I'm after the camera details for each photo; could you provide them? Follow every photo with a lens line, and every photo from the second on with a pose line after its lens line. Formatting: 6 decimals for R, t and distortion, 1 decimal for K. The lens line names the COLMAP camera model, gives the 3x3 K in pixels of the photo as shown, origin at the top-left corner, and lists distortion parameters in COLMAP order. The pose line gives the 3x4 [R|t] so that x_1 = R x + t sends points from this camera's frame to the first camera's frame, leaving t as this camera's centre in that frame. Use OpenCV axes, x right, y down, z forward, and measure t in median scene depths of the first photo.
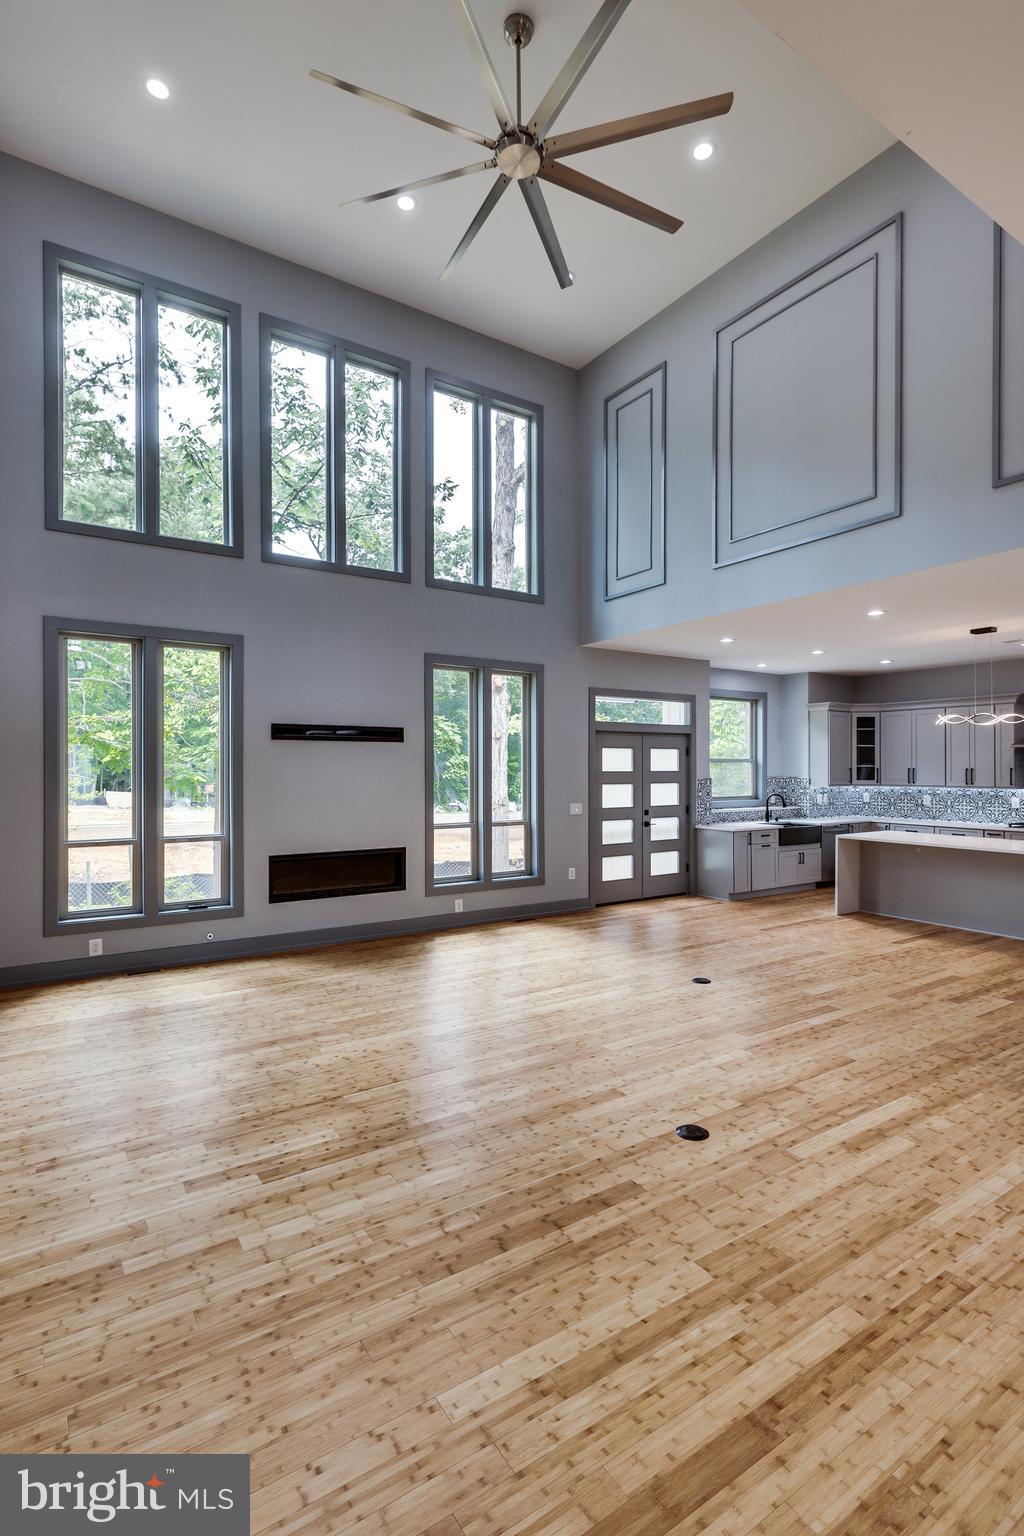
lens RADIAL K [[739.3, 0, 512.0], [0, 739.3, 768.0], [0, 0, 1]] dist [0.000167, -0.000354]
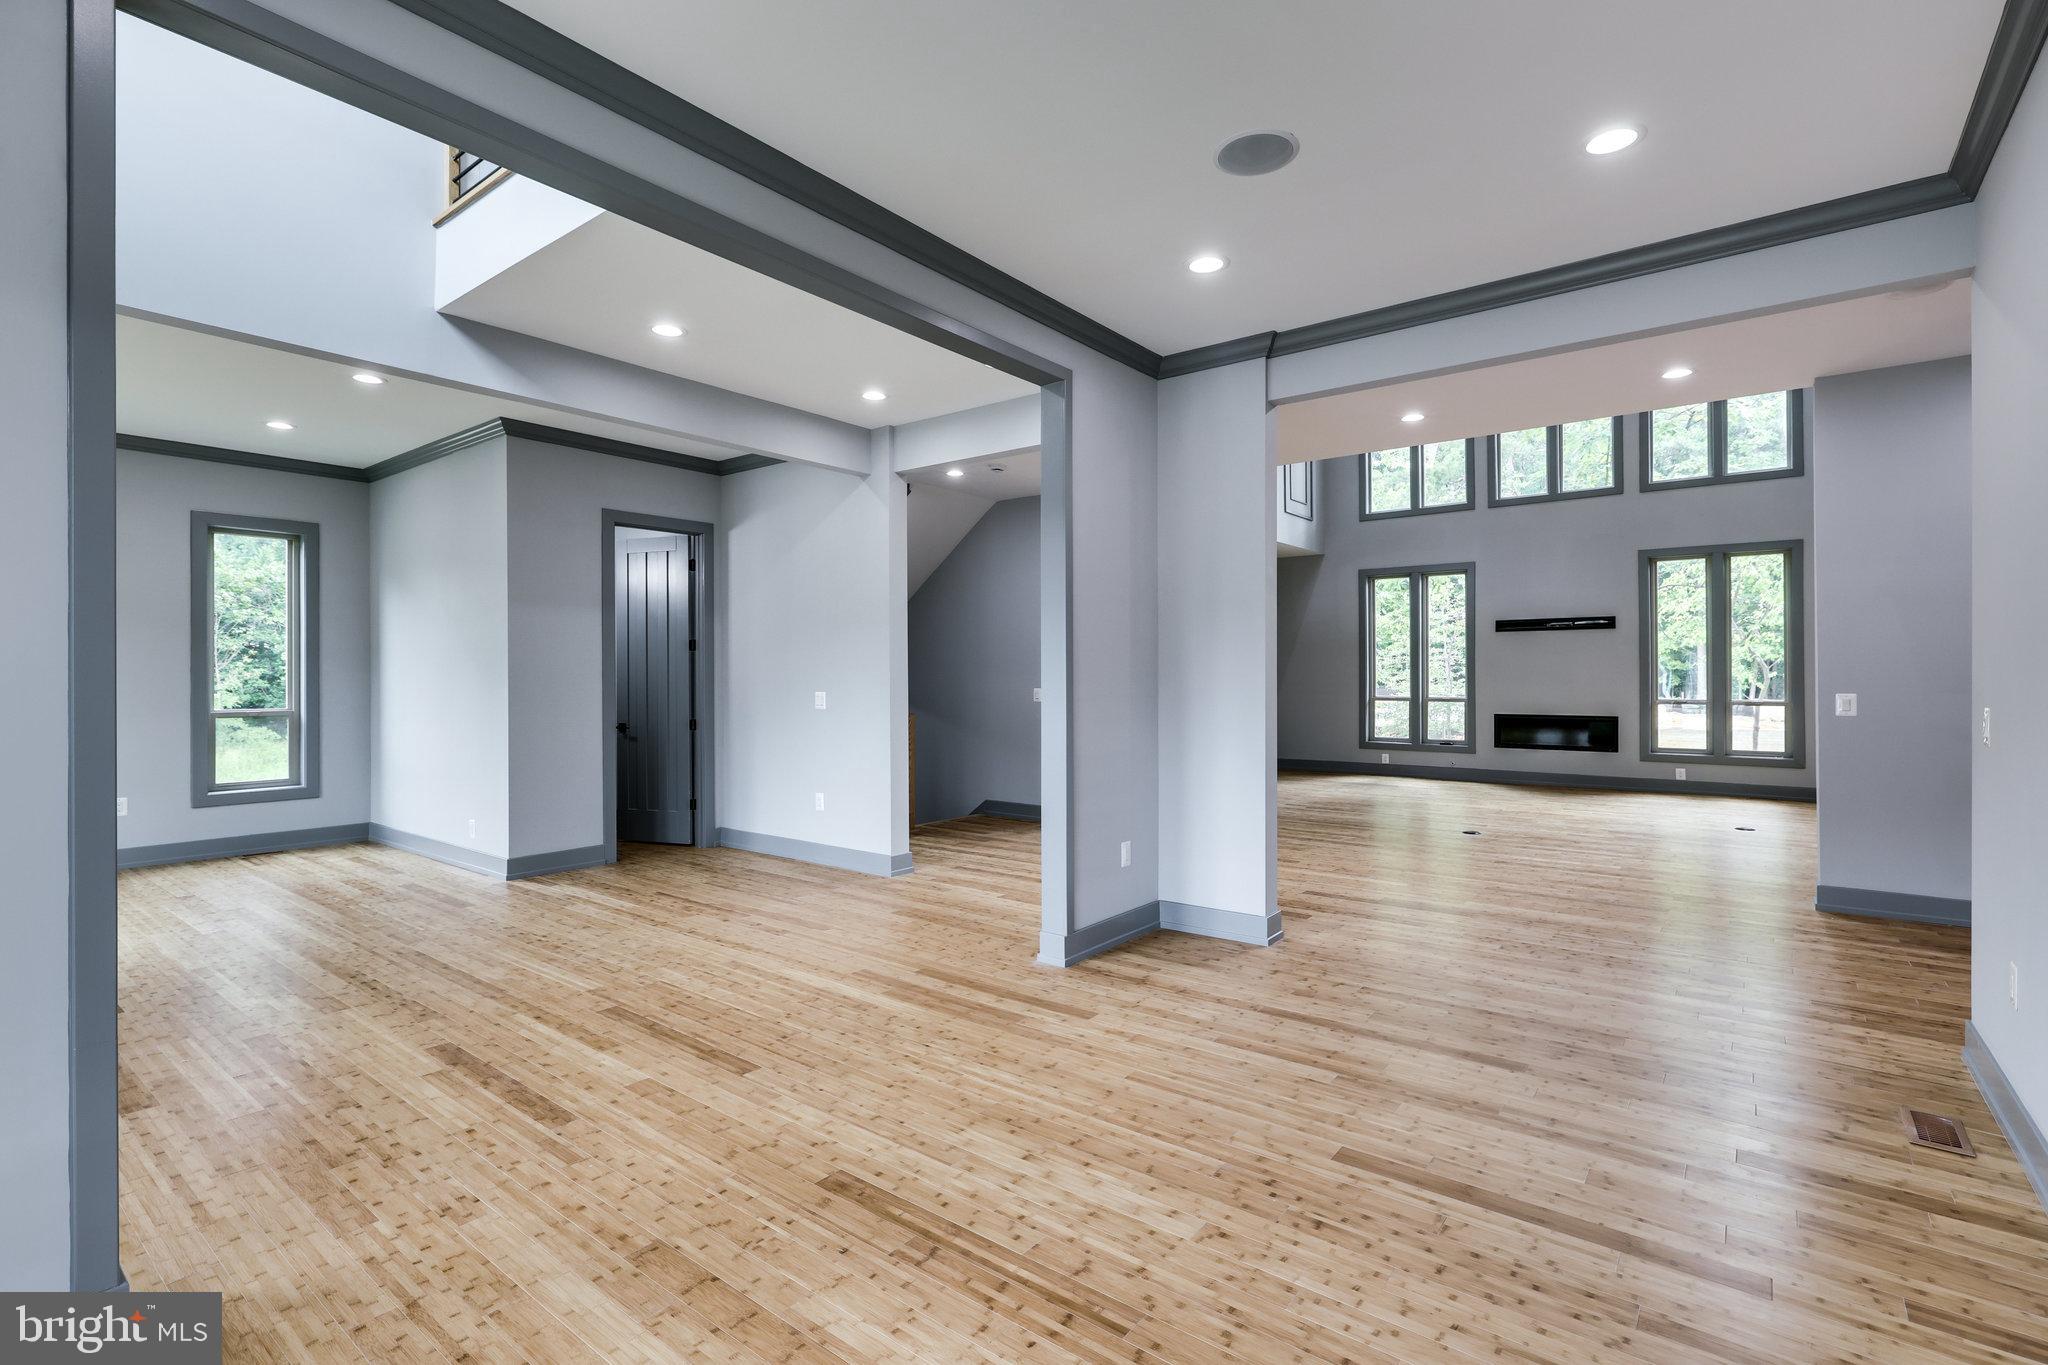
lens RADIAL K [[944.0, 0, 1018.6], [0, 944.0, 676.7], [0, 0, 1]] dist [-0.000397, -0.000070]
pose [[0.310917, -0.000702, -0.950437, 0.898365], [0.002730, 0.999996, 0.000155, 0.035808], [0.950433, -0.002643, 0.310918, -0.349096]]
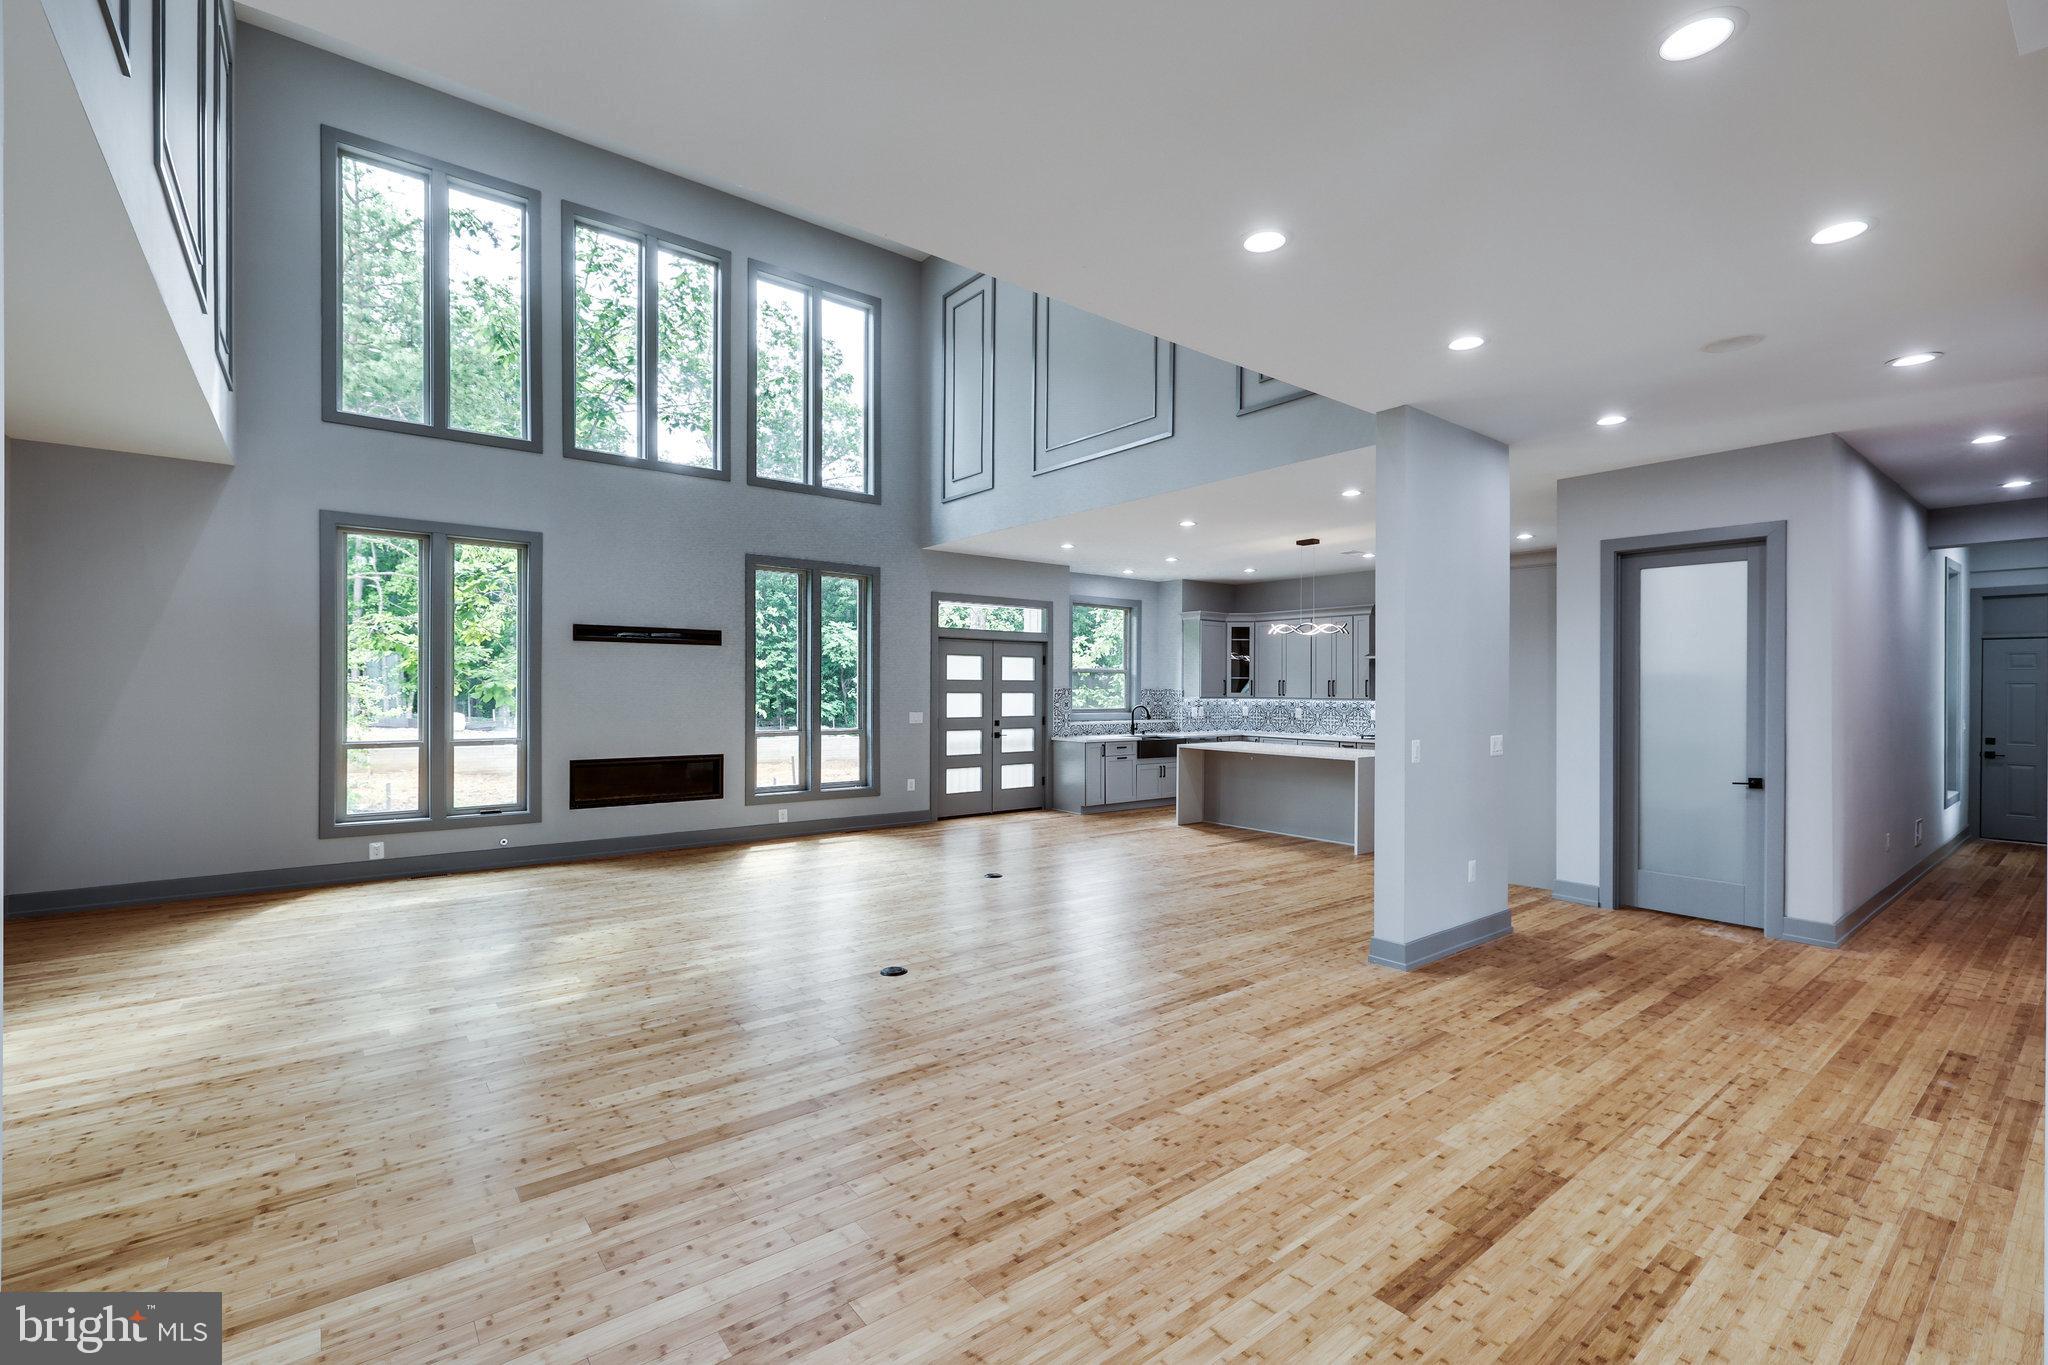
lens RADIAL K [[891.0, 0, 1028.0], [0, 891.0, 691.5], [0, 0, 1]] dist [0.000054, 0.000215]
pose [[0.996132, 0.005418, 0.087707, 0.135580], [-0.005743, 0.999978, 0.003453, 0.016785], [-0.087686, -0.003944, 0.996140, -0.176598]]
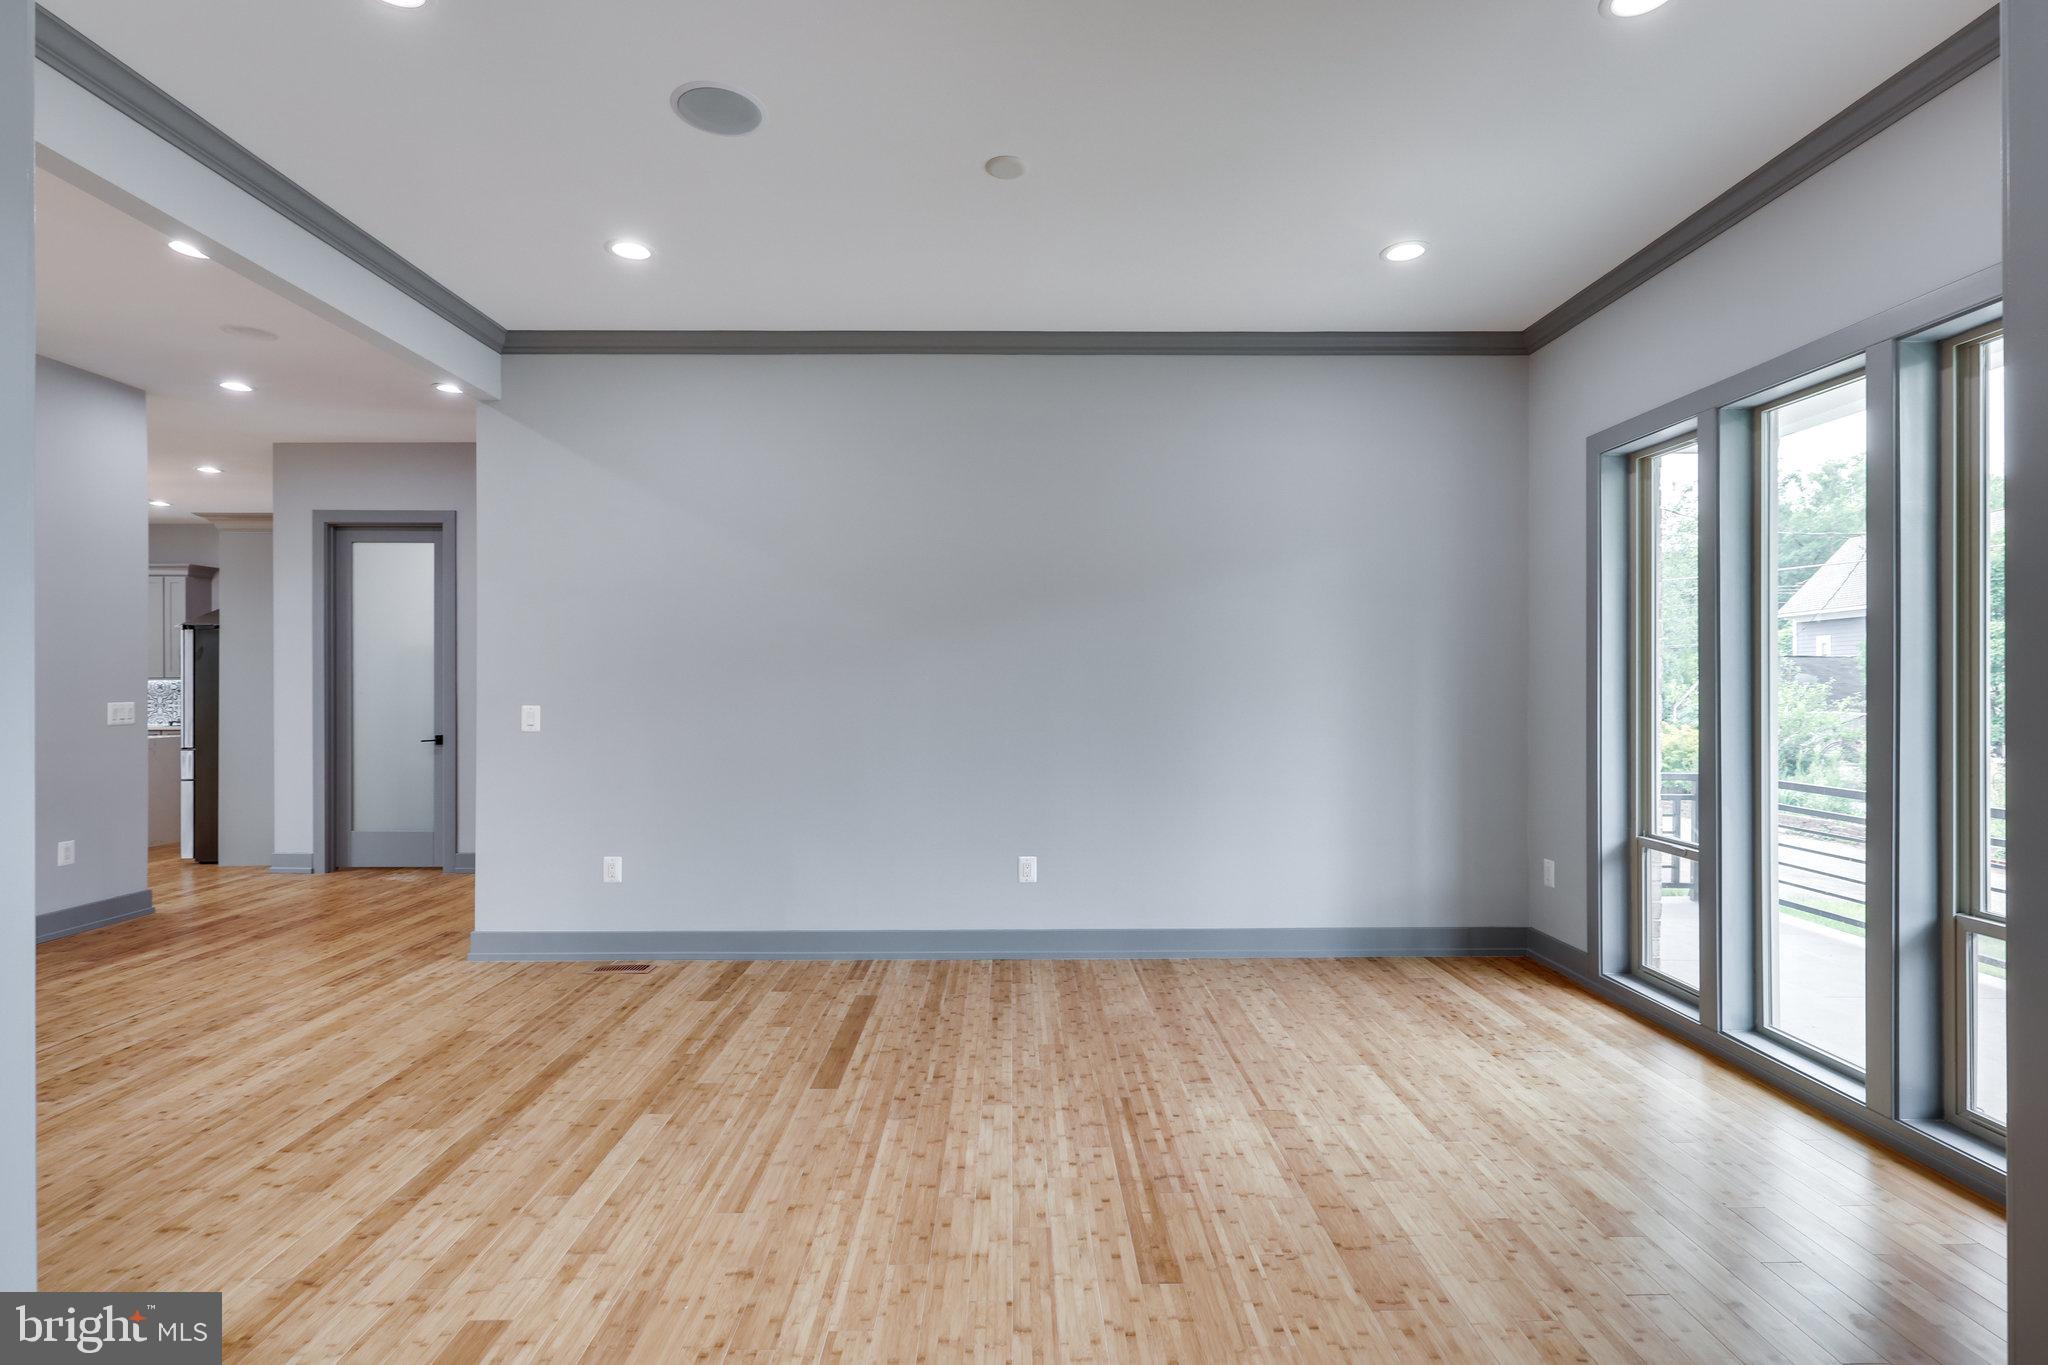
lens RADIAL K [[968.1, 0, 1024.0], [0, 968.1, 682.5], [0, 0, 1]] dist [0.000260, -0.000039]
pose [[0.540934, -0.000861, 0.841065, 0.319254], [-0.000012, 0.999999, 0.001031, 0.035218], [-0.841065, -0.000568, 0.540933, -0.427004]]
